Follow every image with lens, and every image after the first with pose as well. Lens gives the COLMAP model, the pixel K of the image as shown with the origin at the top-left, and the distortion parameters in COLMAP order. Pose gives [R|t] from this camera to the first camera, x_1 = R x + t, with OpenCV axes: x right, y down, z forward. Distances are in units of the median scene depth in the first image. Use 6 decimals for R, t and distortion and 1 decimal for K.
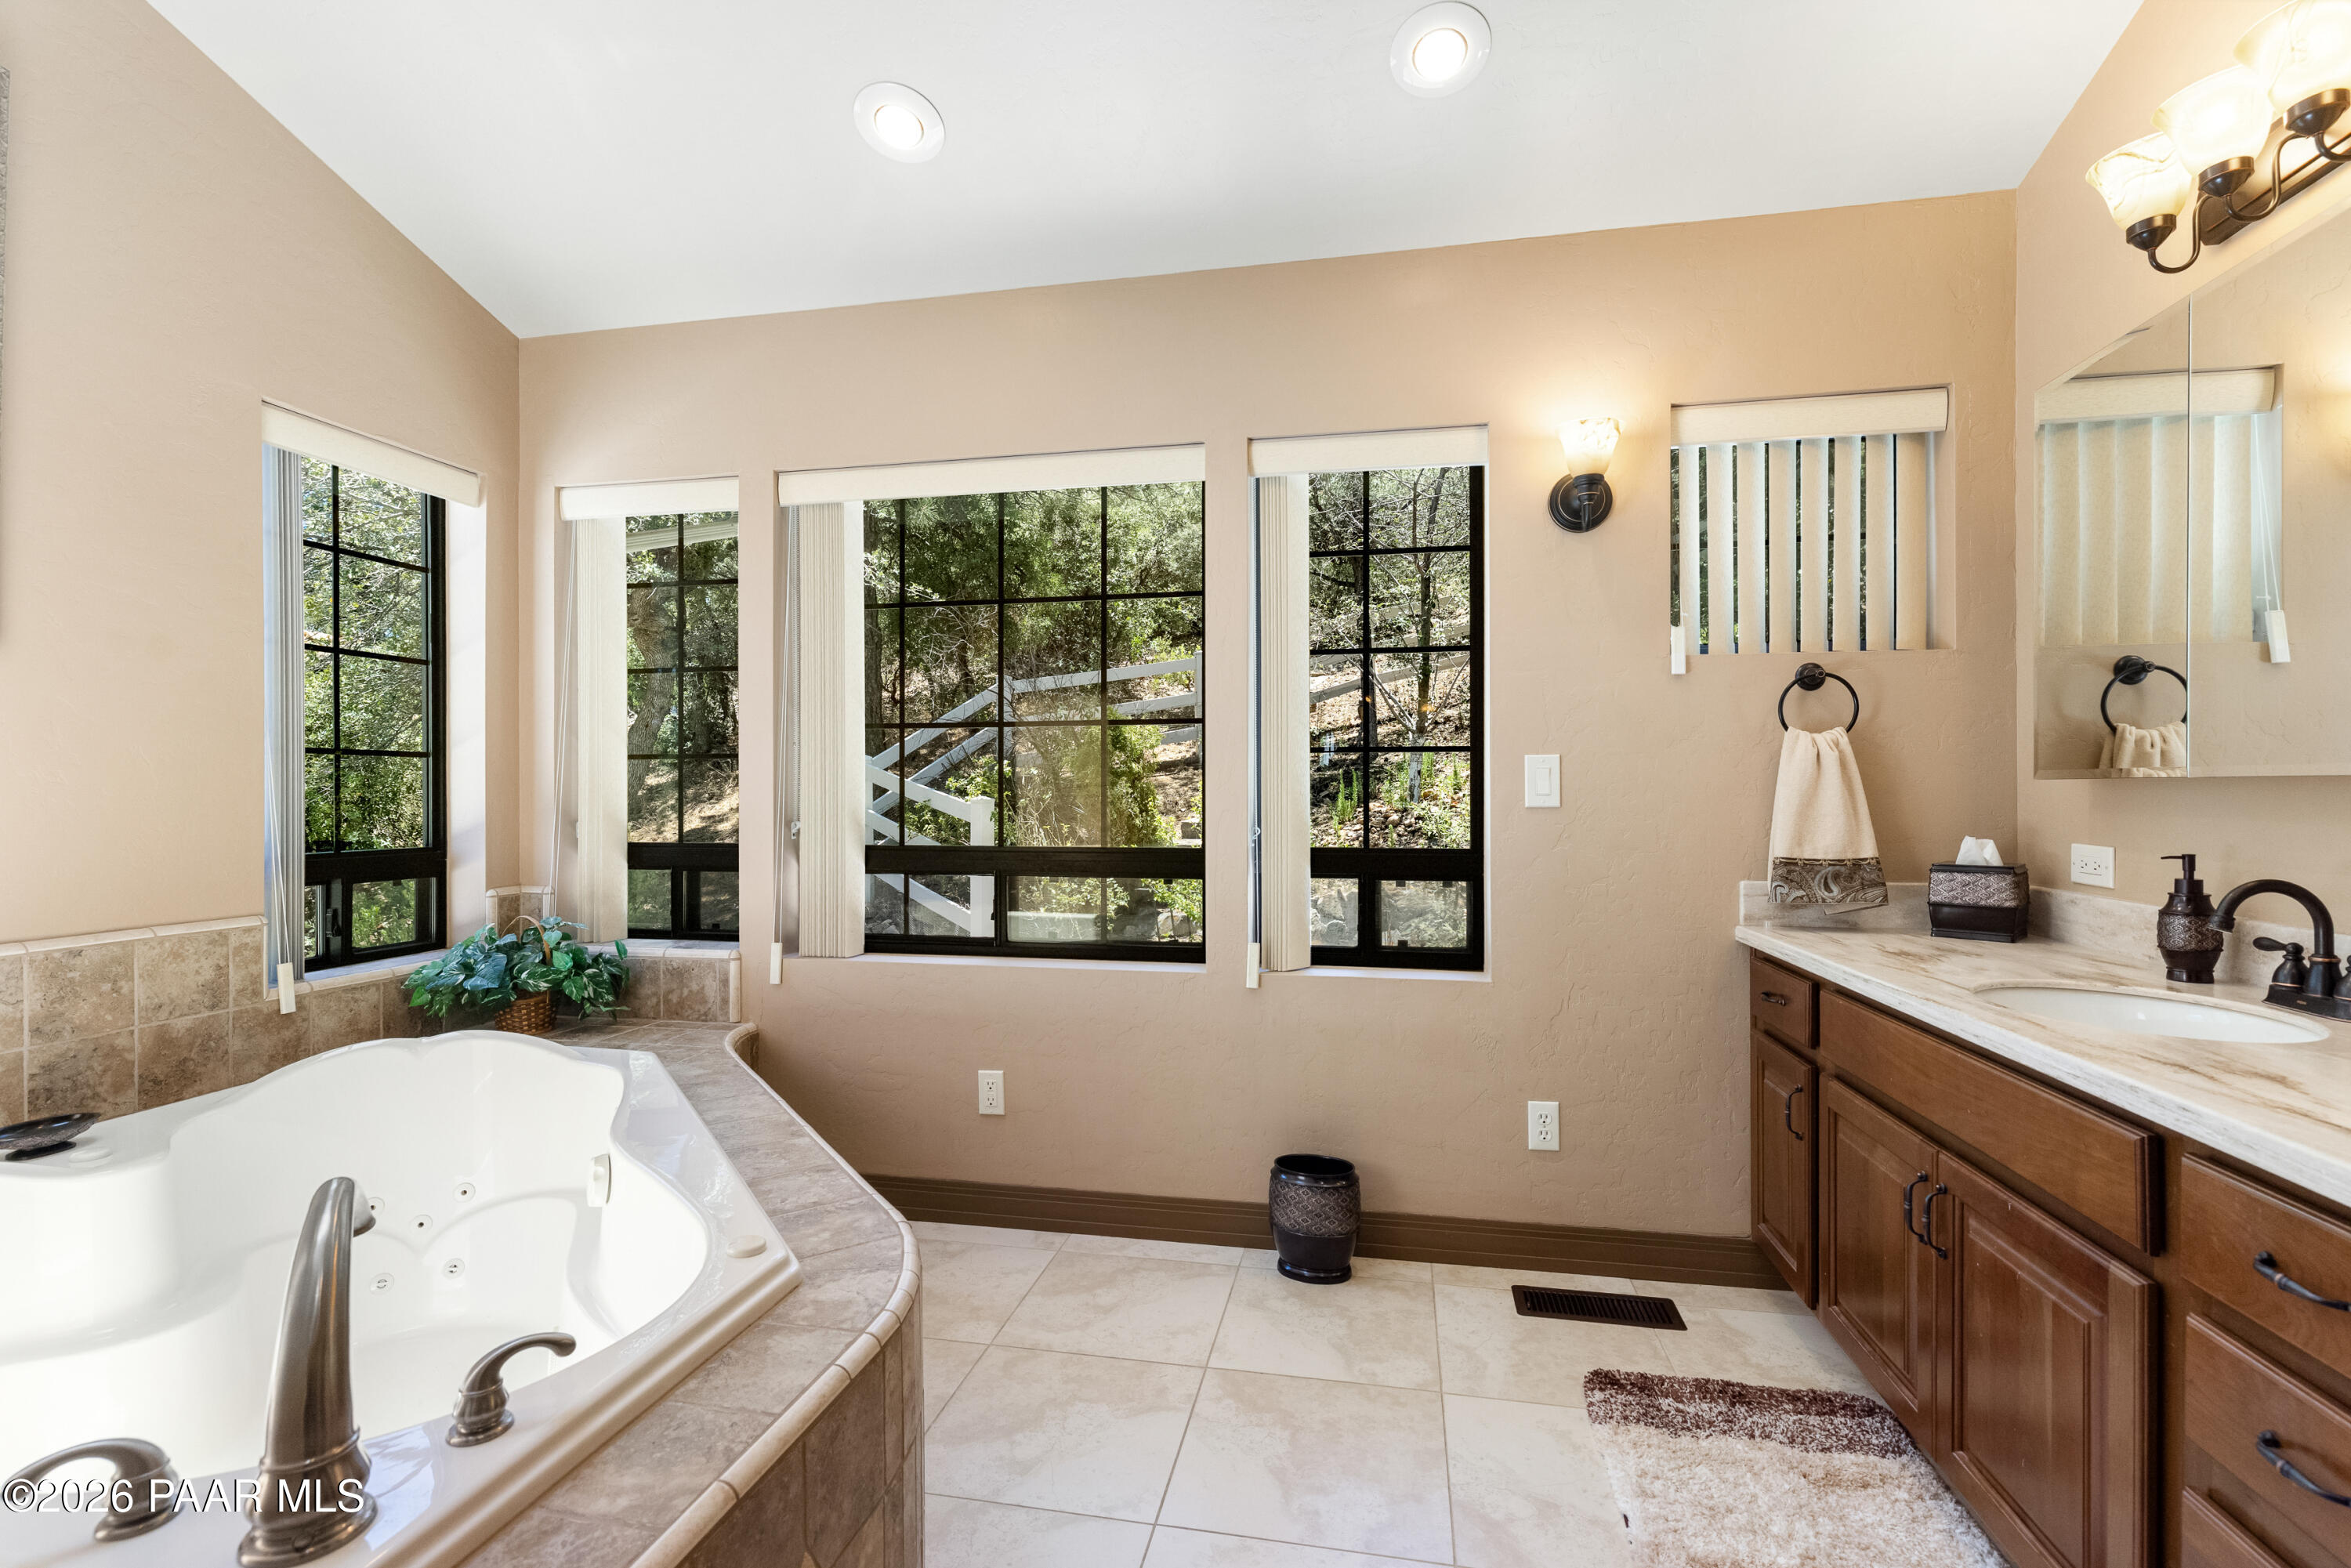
lens RADIAL K [[1059.0, 0, 1175.5], [0, 1059.0, 784.0], [0, 0, 1]] dist [-0.014127, -0.000129]
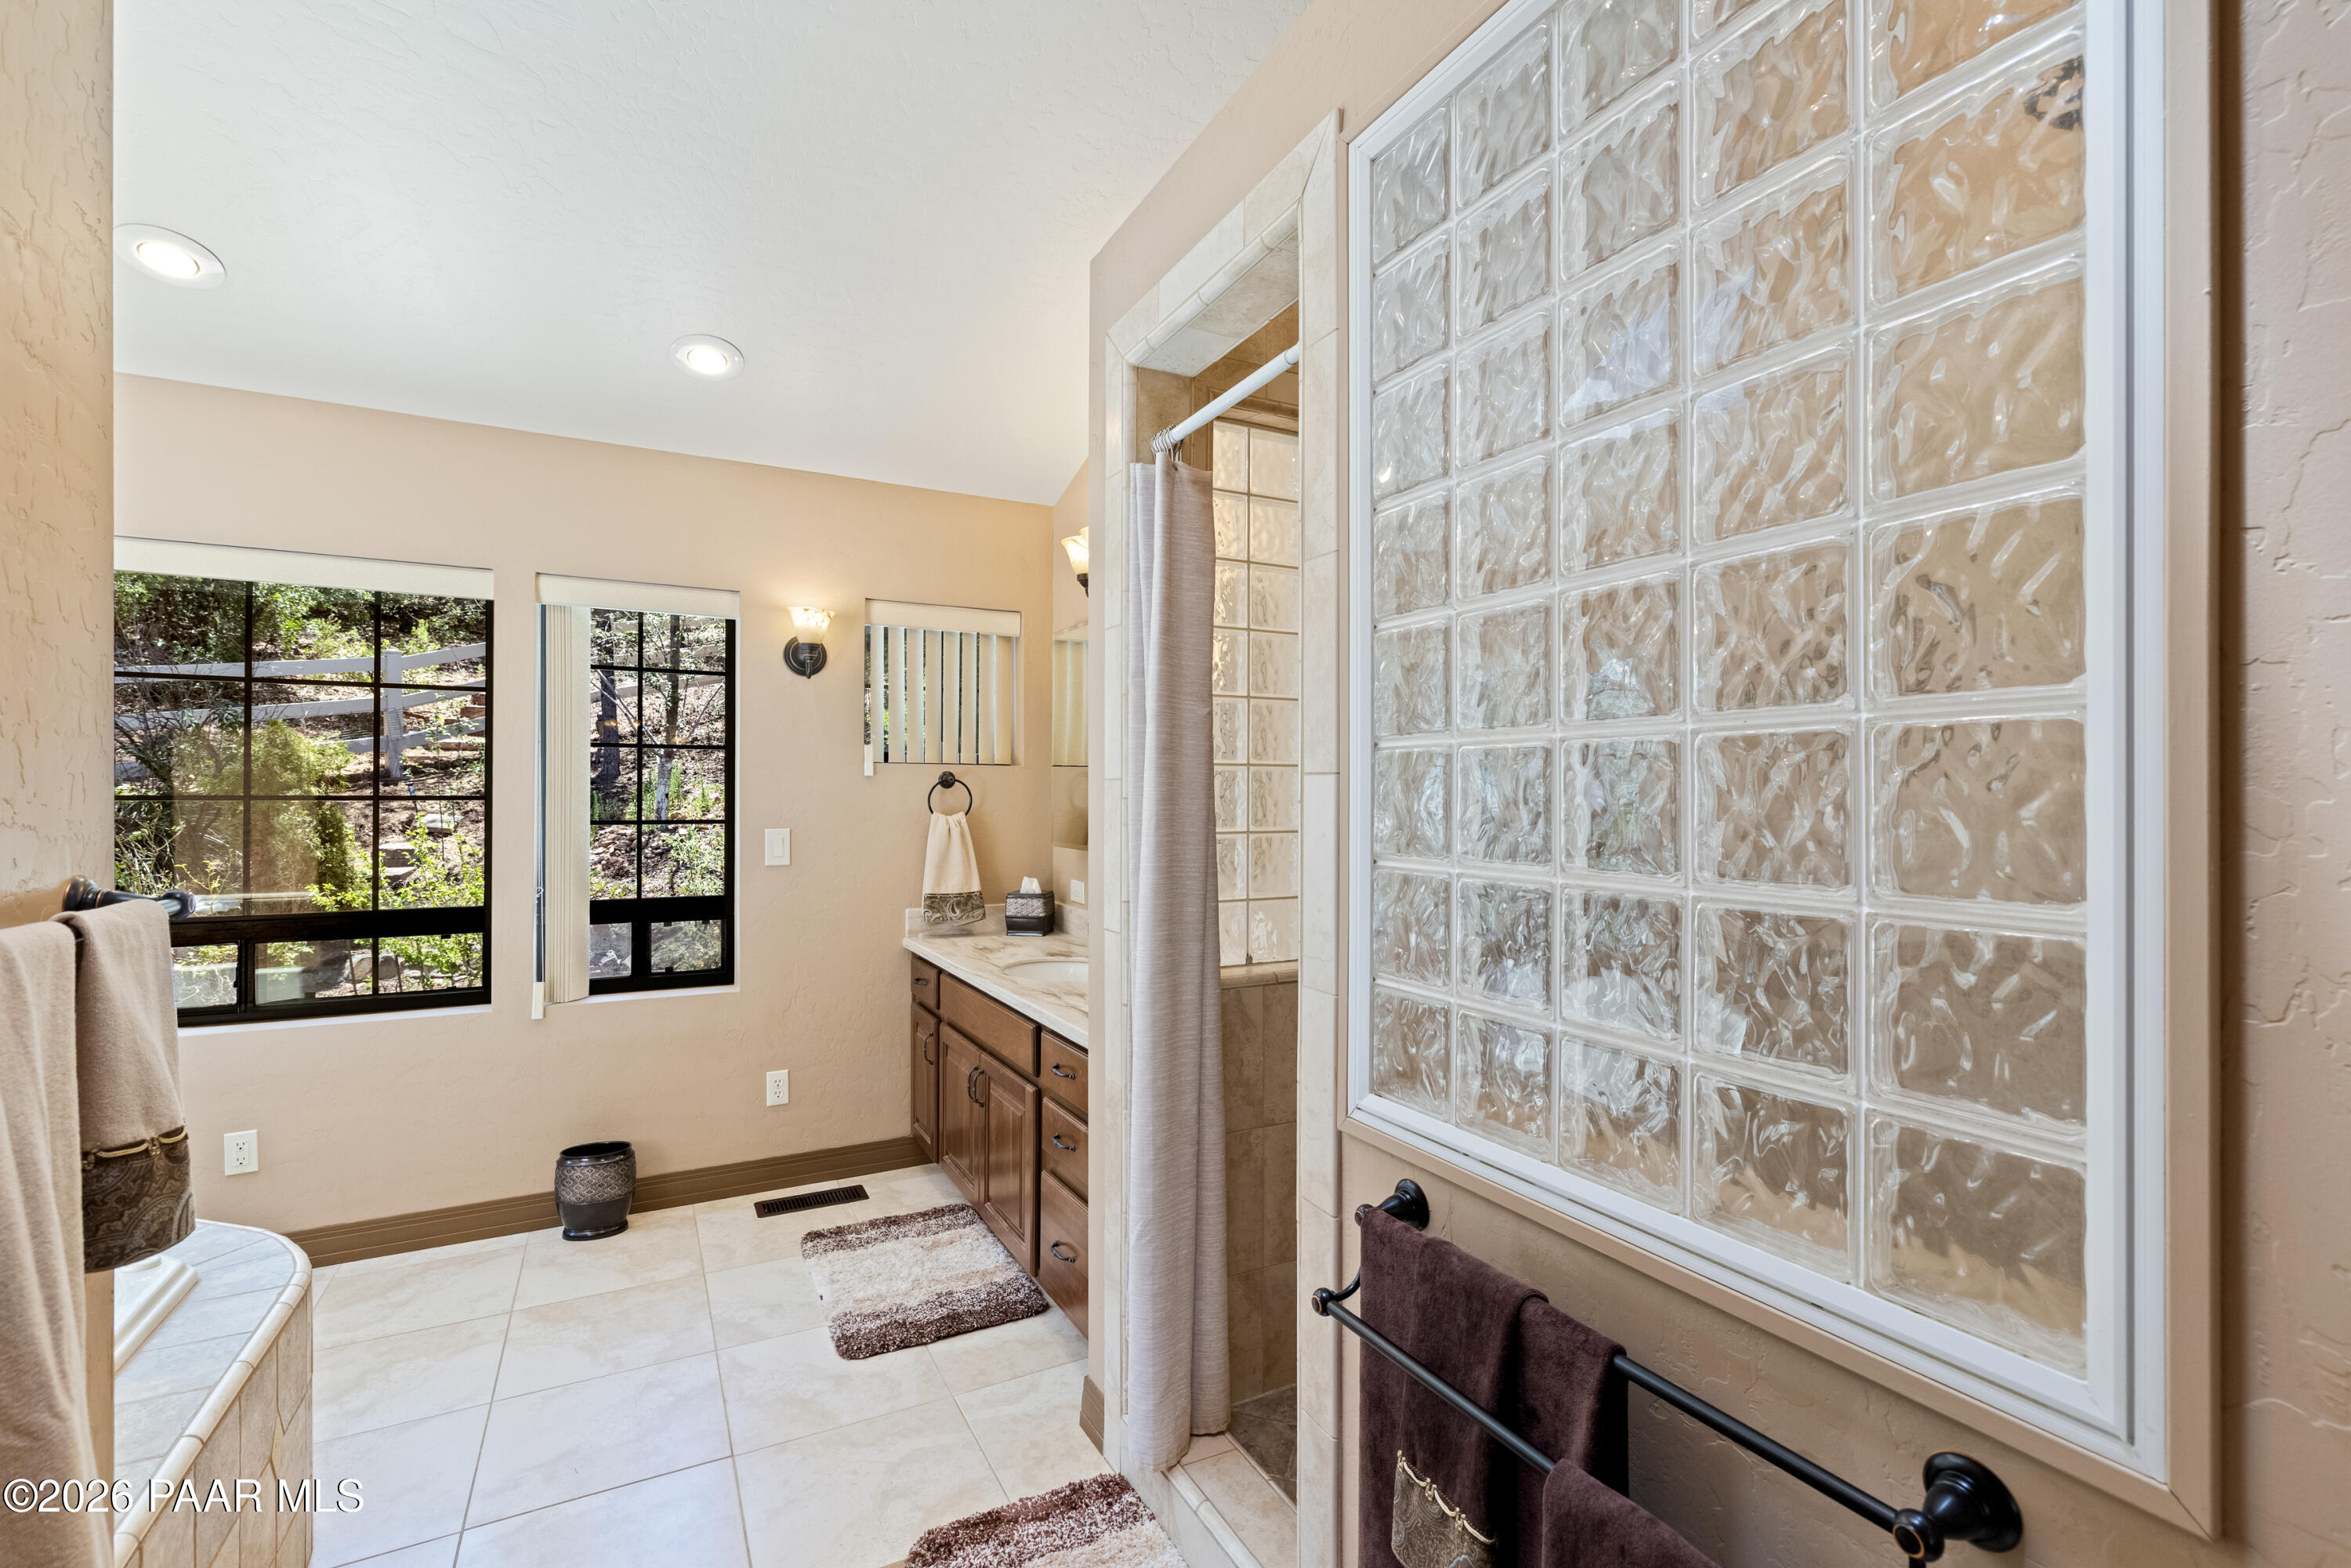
lens RADIAL K [[1038.3, 0, 1178.7], [0, 1038.3, 798.1], [0, 0, 1]] dist [0.001084, -0.000113]
pose [[0.771219, 0.002060, 0.636566, -0.139144], [-0.007800, 0.999950, 0.006214, -0.088278], [-0.636522, -0.009758, 0.771197, -0.462800]]
